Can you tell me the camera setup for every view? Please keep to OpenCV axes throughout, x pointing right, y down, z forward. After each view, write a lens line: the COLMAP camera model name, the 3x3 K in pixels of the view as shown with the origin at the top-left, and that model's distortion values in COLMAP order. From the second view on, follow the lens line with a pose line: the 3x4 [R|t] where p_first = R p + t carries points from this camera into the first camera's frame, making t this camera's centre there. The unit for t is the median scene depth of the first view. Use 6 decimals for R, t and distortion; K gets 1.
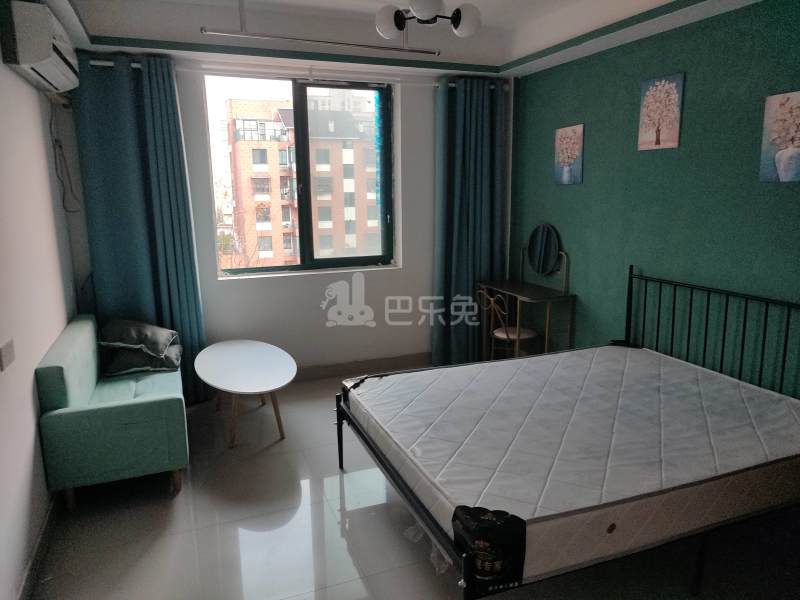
lens RADIAL K [[583.9, 0, 400.1], [0, 583.9, 298.3], [0, 0, 1]] dist [0.034652, -0.031623]
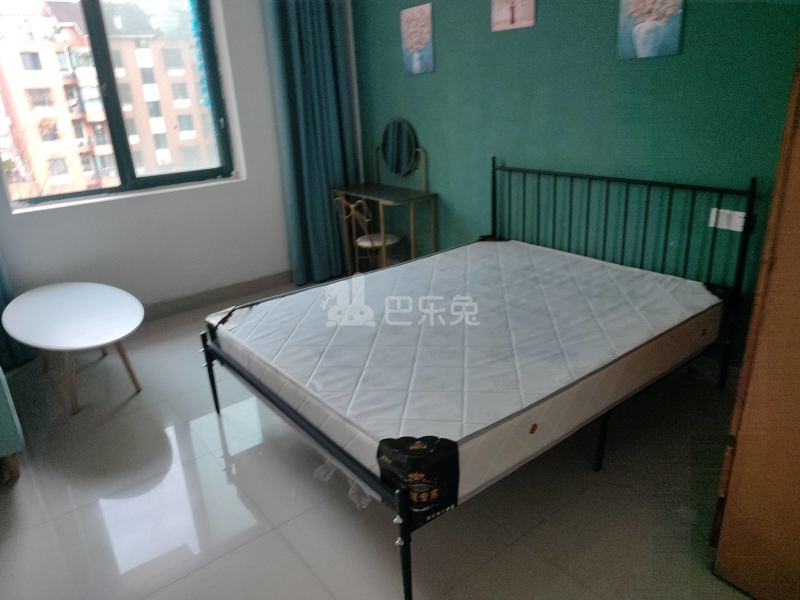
lens RADIAL K [[583.9, 0, 402.9], [0, 583.9, 300.6], [0, 0, 1]] dist [0.034652, -0.031623]
pose [[0.954805, -0.136959, 0.263799, -0.043066], [0.093715, 0.980961, 0.170099, -0.002157], [-0.282073, -0.137690, 0.949461, 0.096300]]
